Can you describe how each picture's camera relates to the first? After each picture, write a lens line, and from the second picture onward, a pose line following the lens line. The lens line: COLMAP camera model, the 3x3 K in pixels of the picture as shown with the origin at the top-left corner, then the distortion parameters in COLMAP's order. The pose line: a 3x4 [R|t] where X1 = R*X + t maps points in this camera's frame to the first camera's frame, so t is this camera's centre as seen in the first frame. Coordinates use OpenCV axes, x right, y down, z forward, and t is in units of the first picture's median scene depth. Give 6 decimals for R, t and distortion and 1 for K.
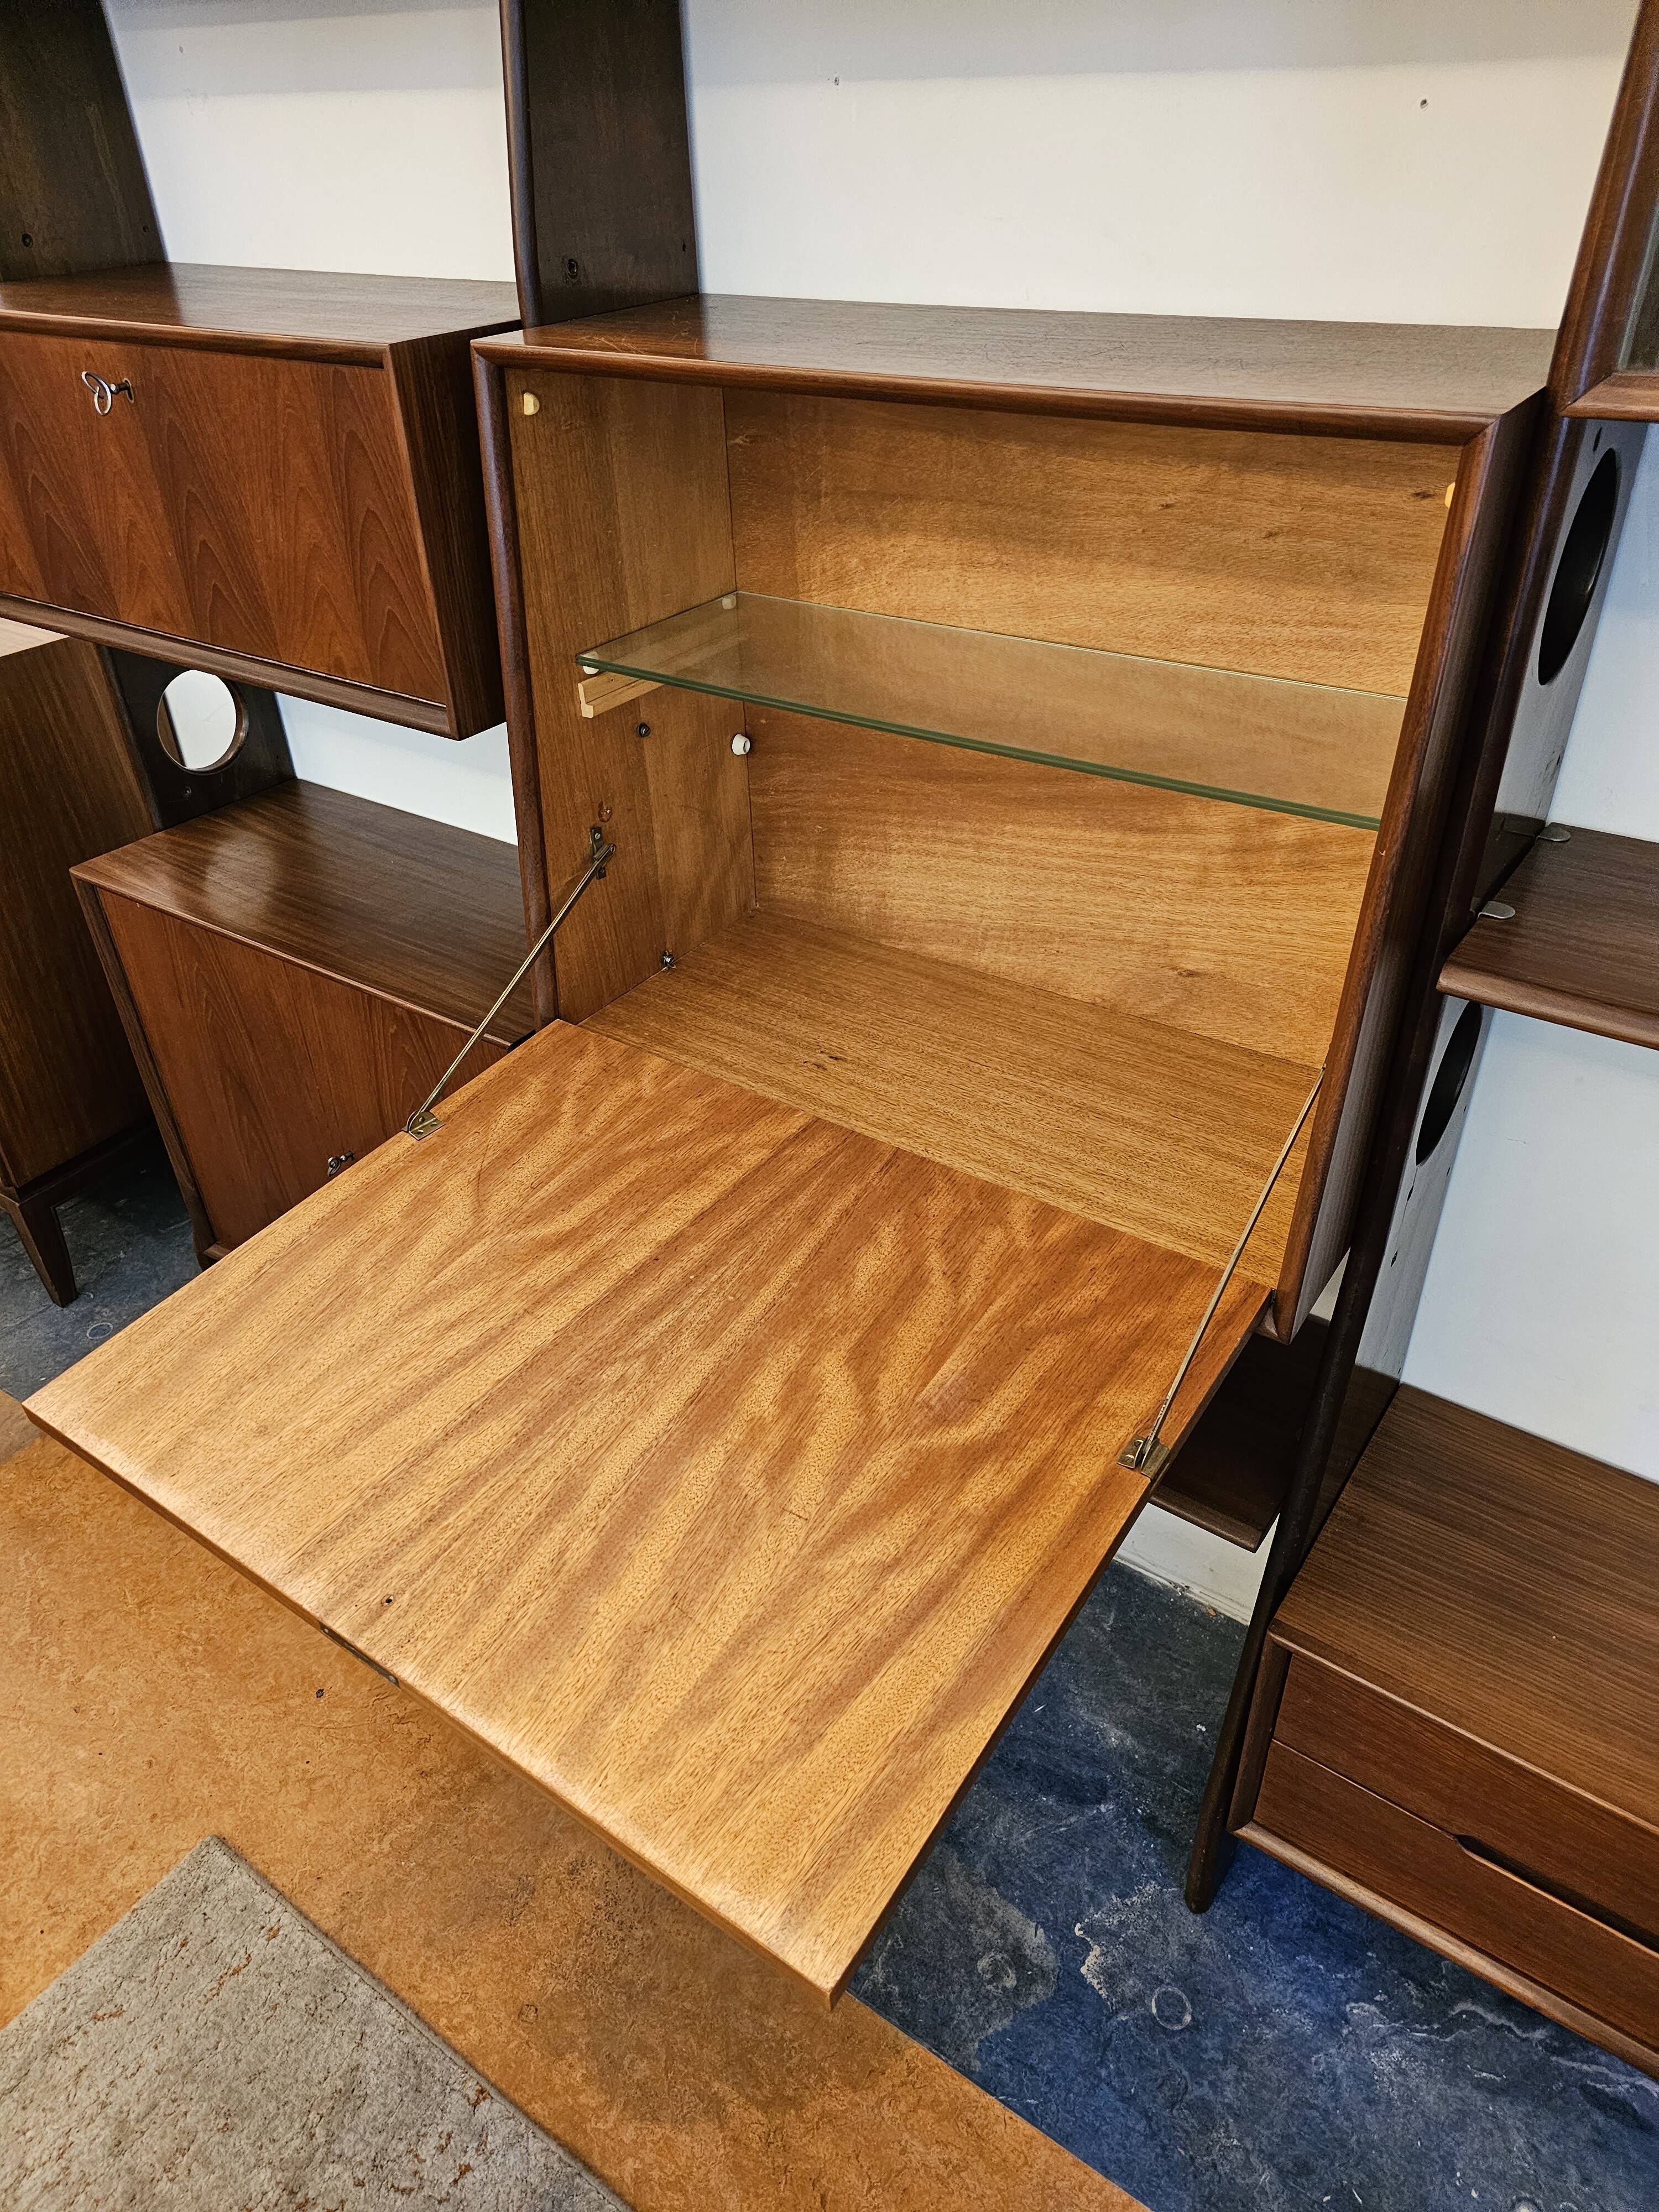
lens RADIAL K [[1460.2, 0, 821.4], [0, 1460.2, 1118.7], [0, 0, 1]] dist [0.047402, -0.034785]
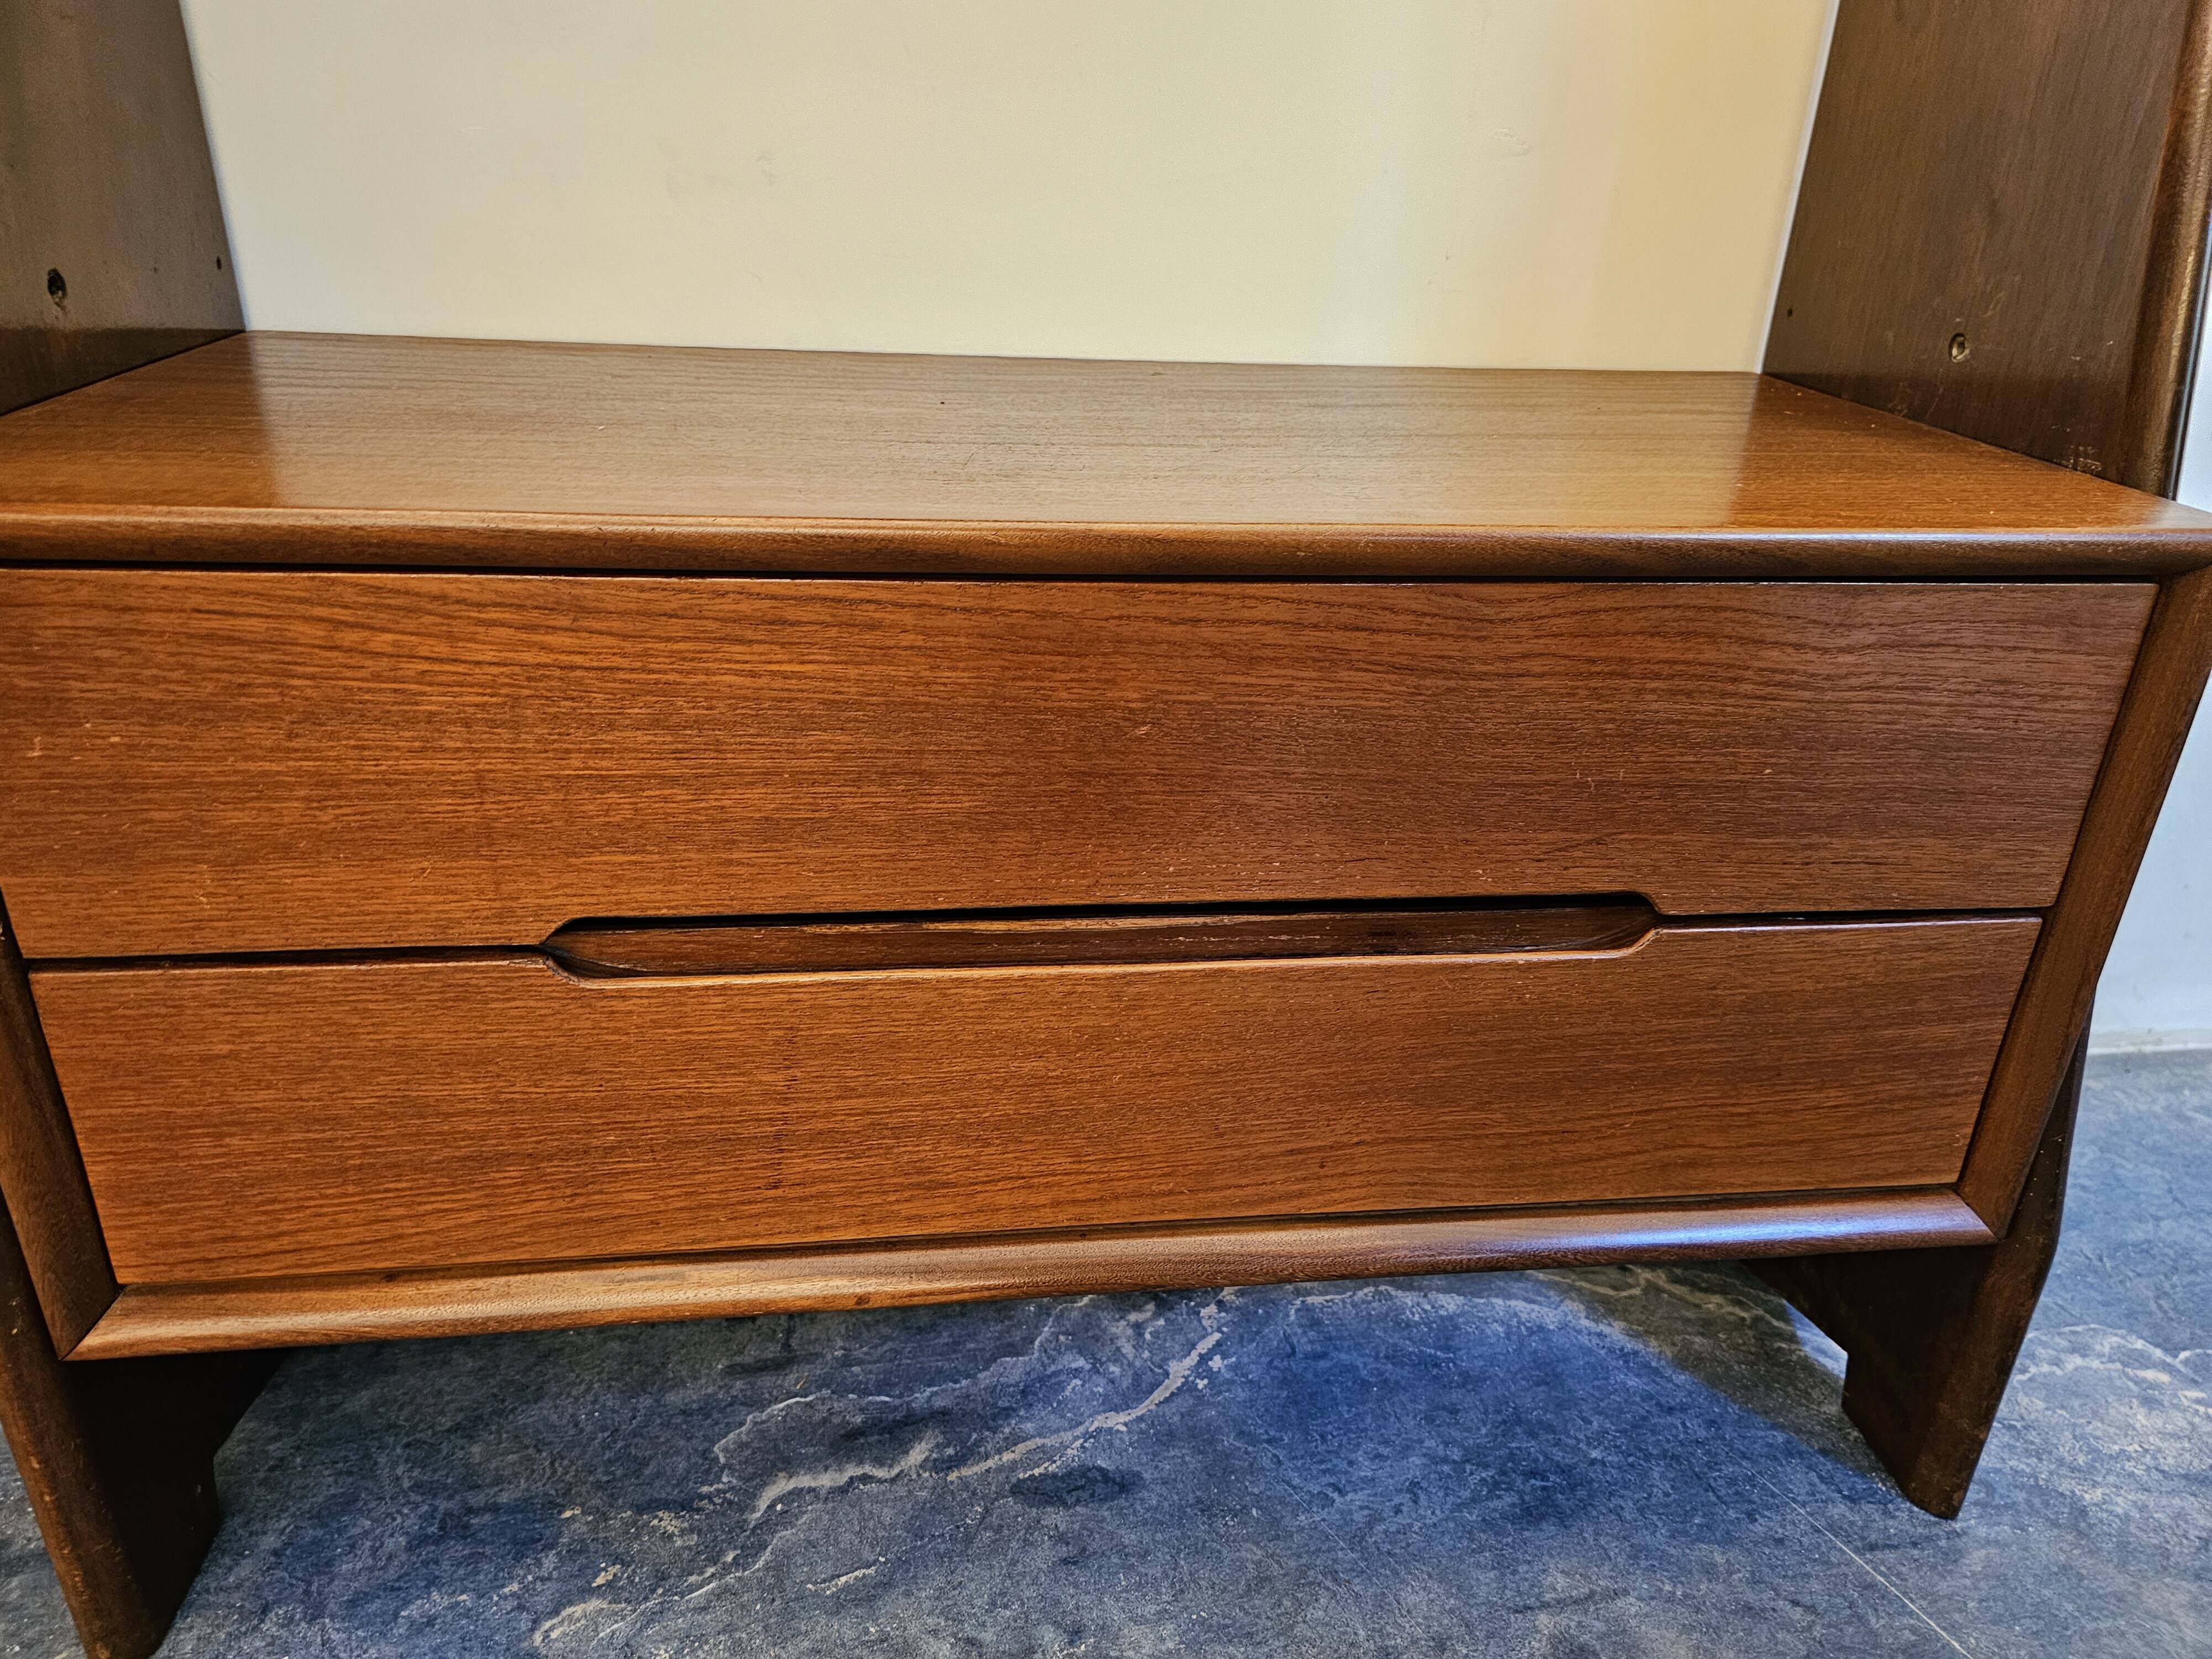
lens RADIAL K [[1497.2, 0, 1110.1], [0, 1497.2, 845.0], [0, 0, 1]] dist [0.027144, -0.021929]
pose [[0.726604, -0.229971, 0.647425, 0.252415], [0.337020, 0.940460, -0.044177, 0.470586], [-0.598718, 0.250295, 0.760848, 0.528240]]
